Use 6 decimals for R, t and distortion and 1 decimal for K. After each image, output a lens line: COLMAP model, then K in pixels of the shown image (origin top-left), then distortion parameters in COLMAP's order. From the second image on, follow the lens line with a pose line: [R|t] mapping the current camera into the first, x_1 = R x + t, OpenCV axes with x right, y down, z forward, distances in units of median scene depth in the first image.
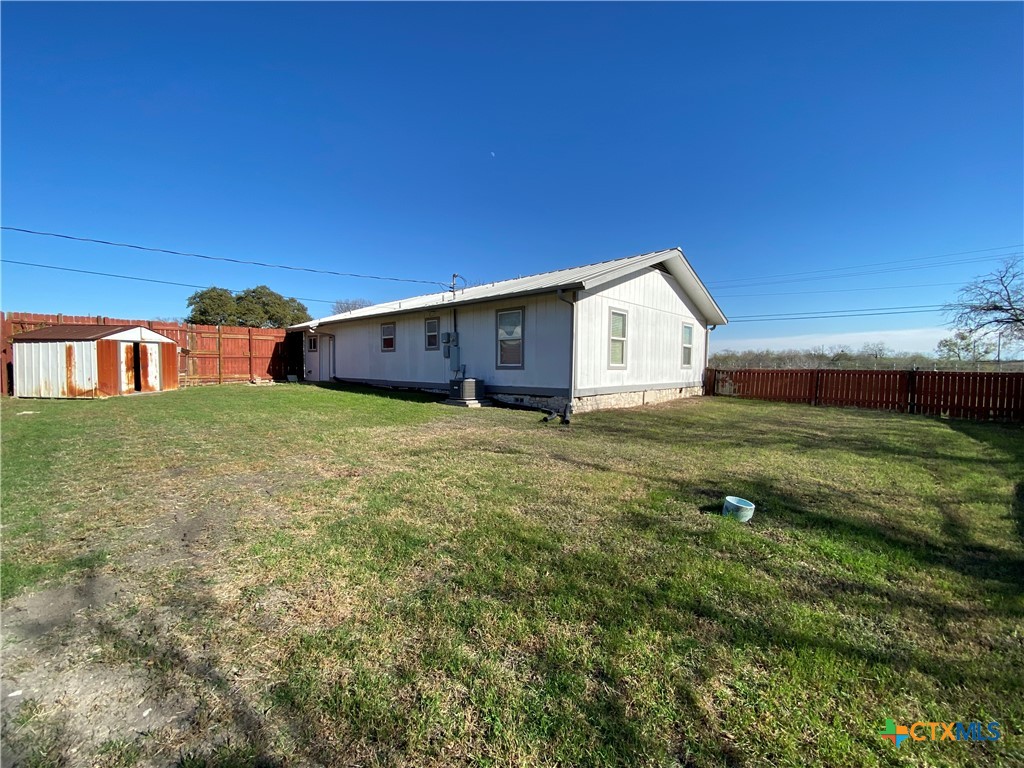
lens RADIAL K [[411.4, 0, 511.4], [0, 411.4, 385.3], [0, 0, 1]] dist [0.021116, -0.019916]
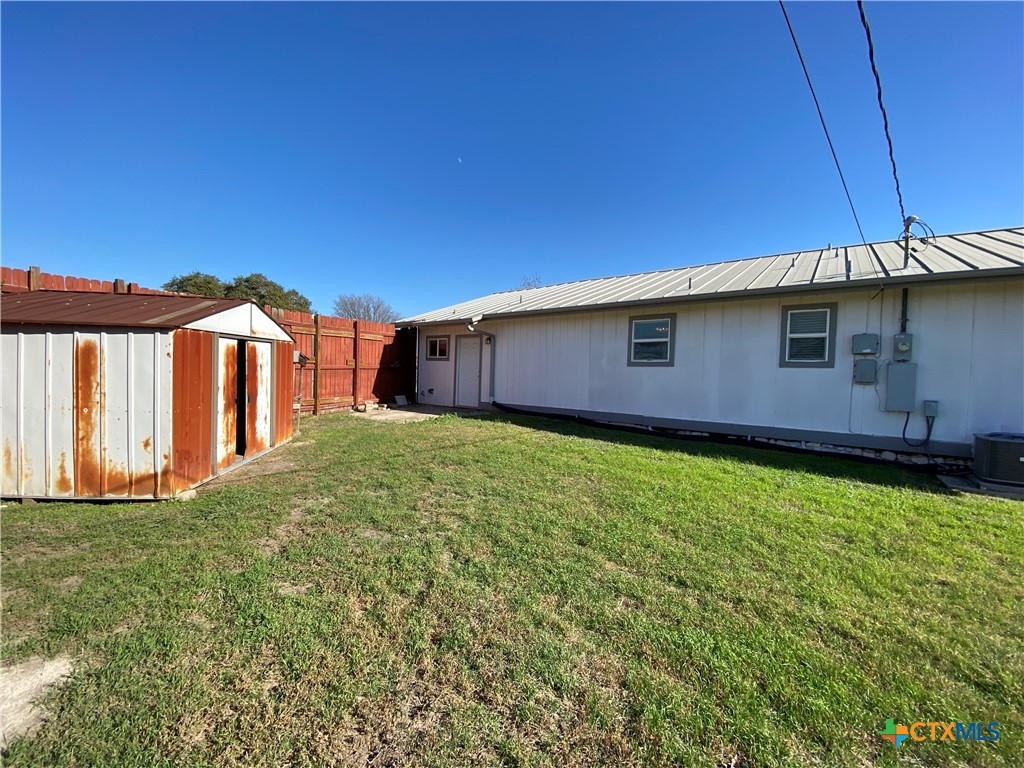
lens RADIAL K [[414.6, 0, 507.7], [0, 414.6, 383.3], [0, 0, 1]] dist [0.030731, -0.024430]
pose [[0.997246, 0.016085, 0.072404, -0.643855], [-0.014722, 0.999705, -0.019326, -0.053495], [-0.072693, 0.018206, 0.997188, 0.539492]]
